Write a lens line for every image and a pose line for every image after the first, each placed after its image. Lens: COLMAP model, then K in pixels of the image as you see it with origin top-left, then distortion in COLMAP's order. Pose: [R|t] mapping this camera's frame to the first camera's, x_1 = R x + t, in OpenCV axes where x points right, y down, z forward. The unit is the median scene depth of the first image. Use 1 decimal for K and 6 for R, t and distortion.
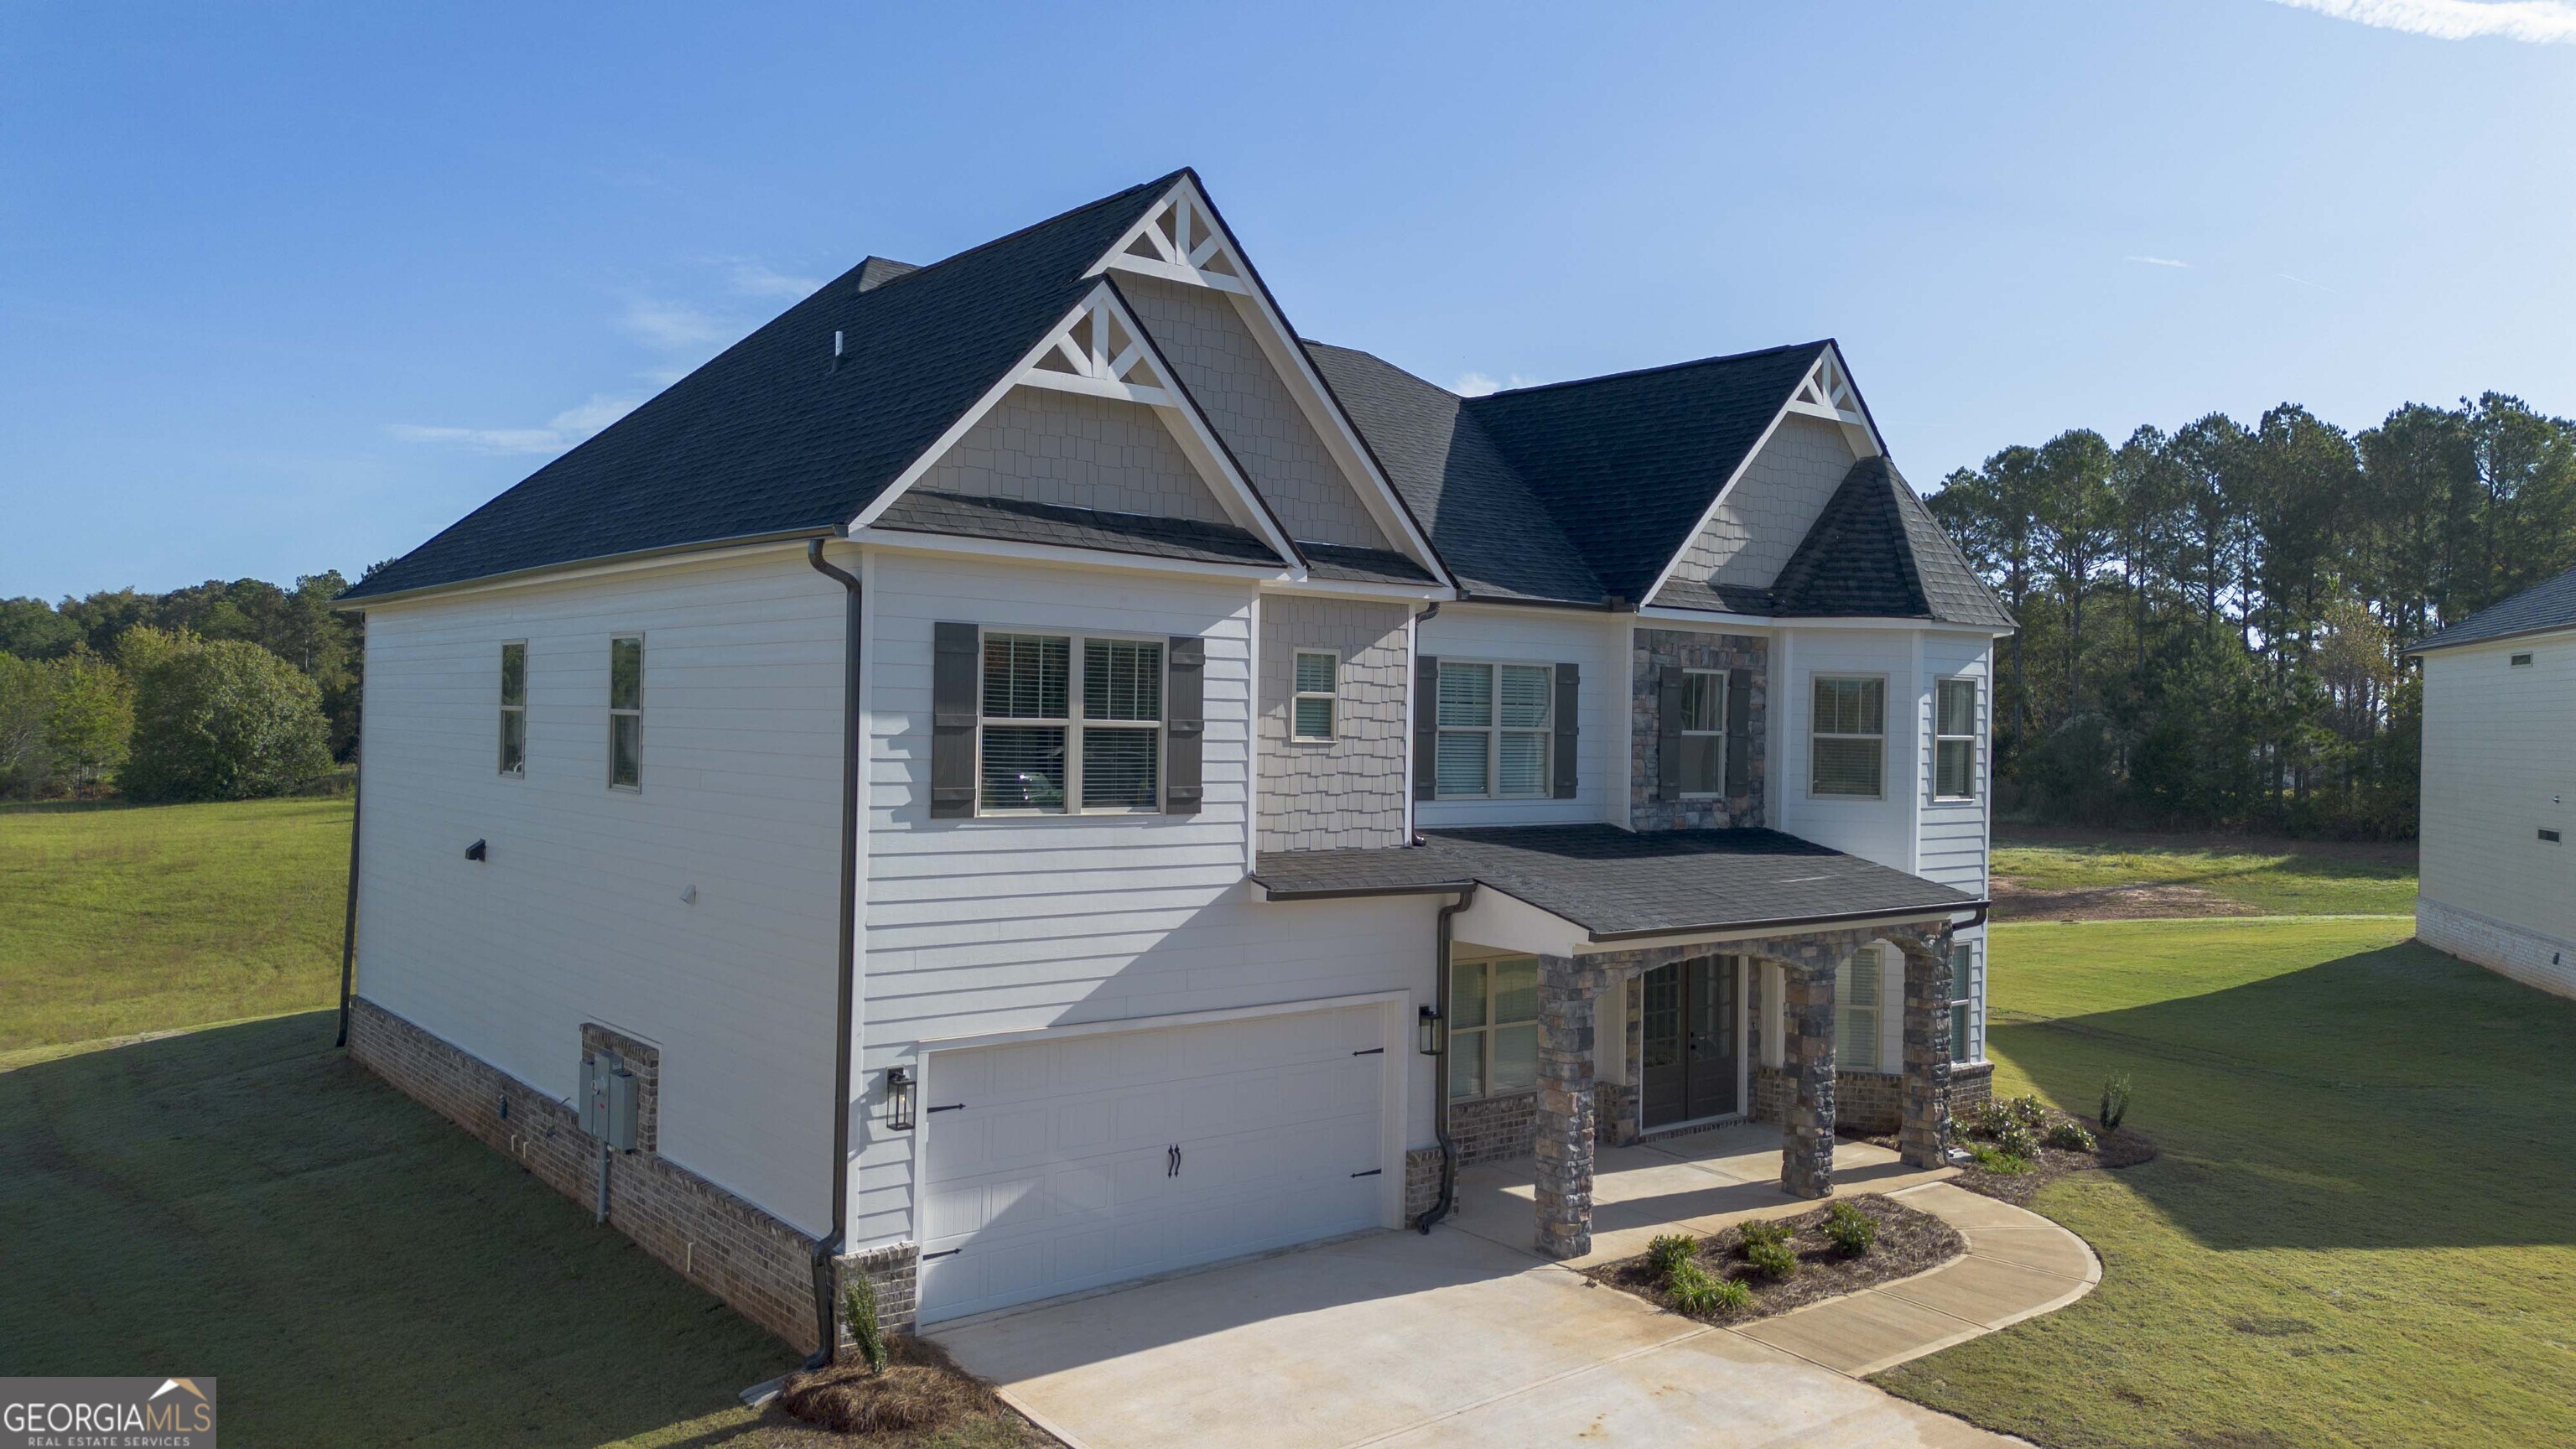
lens RADIAL K [[1795.8, 0, 1268.9], [0, 1795.8, 718.8], [0, 0, 1]] dist [0.091907, -0.014925]
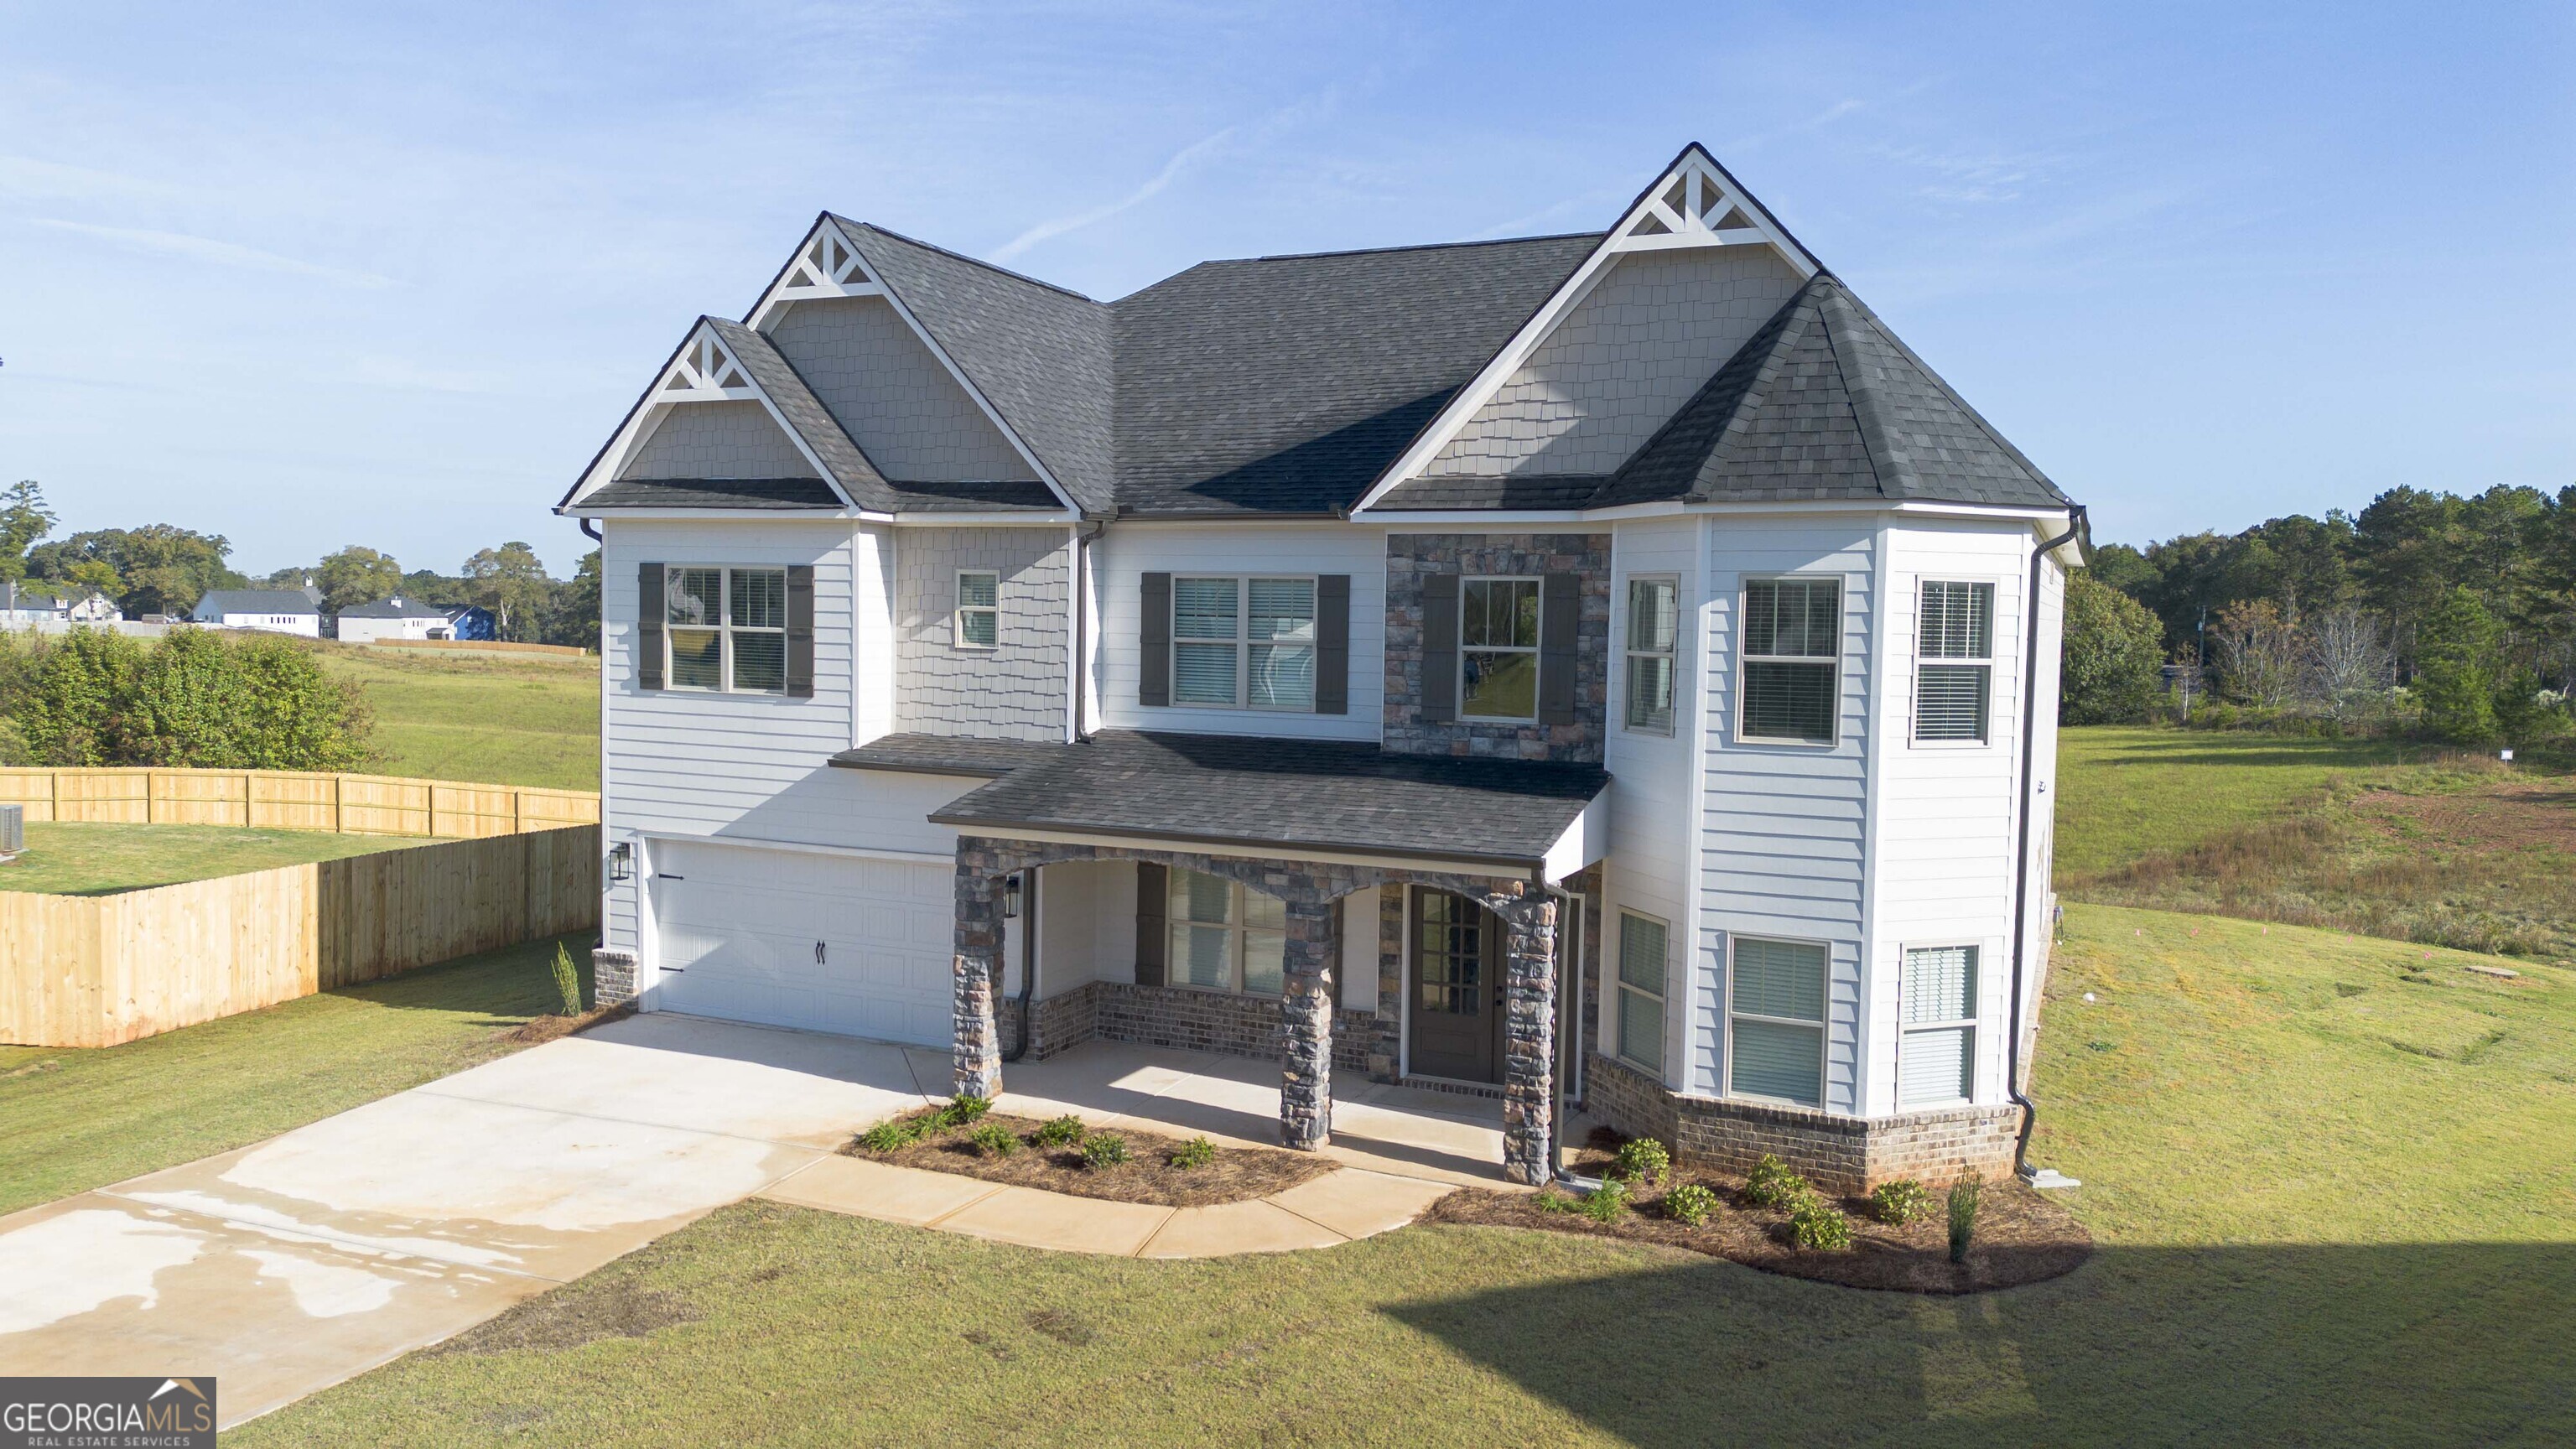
lens RADIAL K [[1795.8, 0, 1294.5], [0, 1795.8, 716.9], [0, 0, 1]] dist [0.091907, -0.014925]
pose [[0.462042, 0.039806, -0.885964, 1.020921], [-0.010604, 0.999169, 0.039362, 0.007994], [0.886795, -0.008792, 0.462080, 0.535018]]
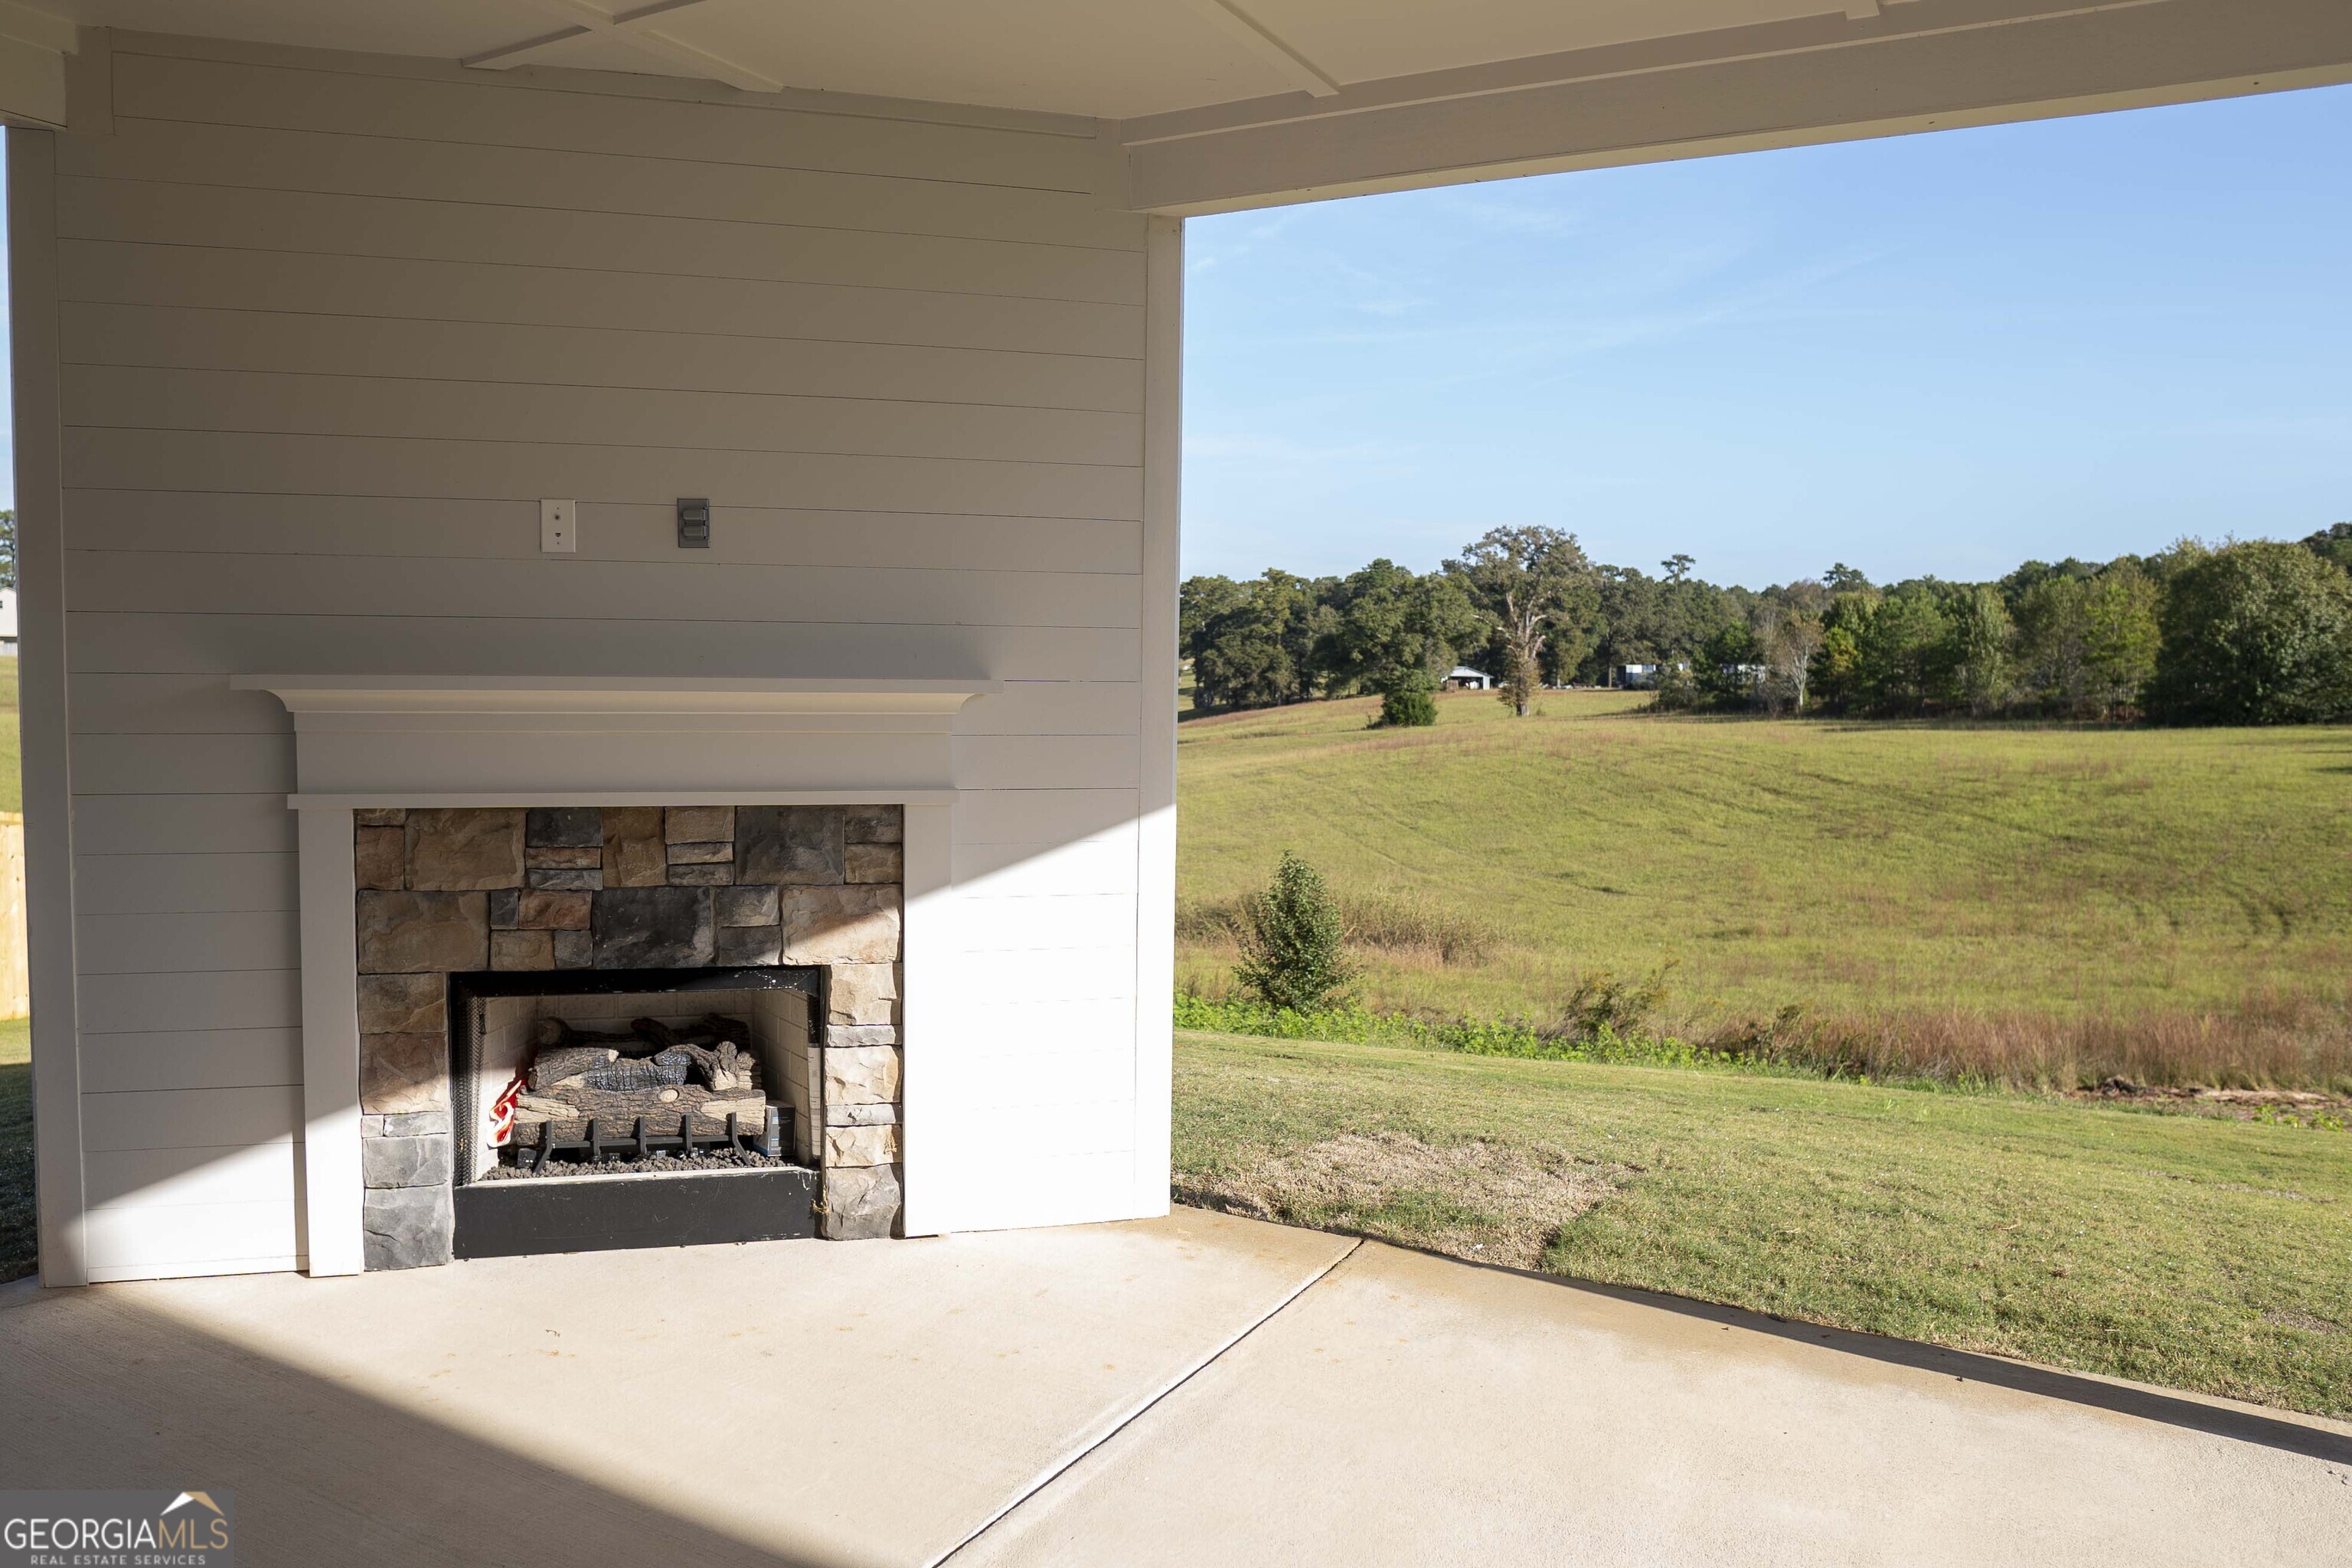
lens RADIAL K [[1657.1, 0, 1153.5], [0, 1657.1, 779.7], [0, 0, 1]] dist [-0.106467, 0.066351]
pose [[0.379028, 0.060089, -0.923432, -0.401935], [-0.007480, 0.998056, 0.061875, 0.149433], [0.925355, -0.016545, 0.378741, 1.388593]]
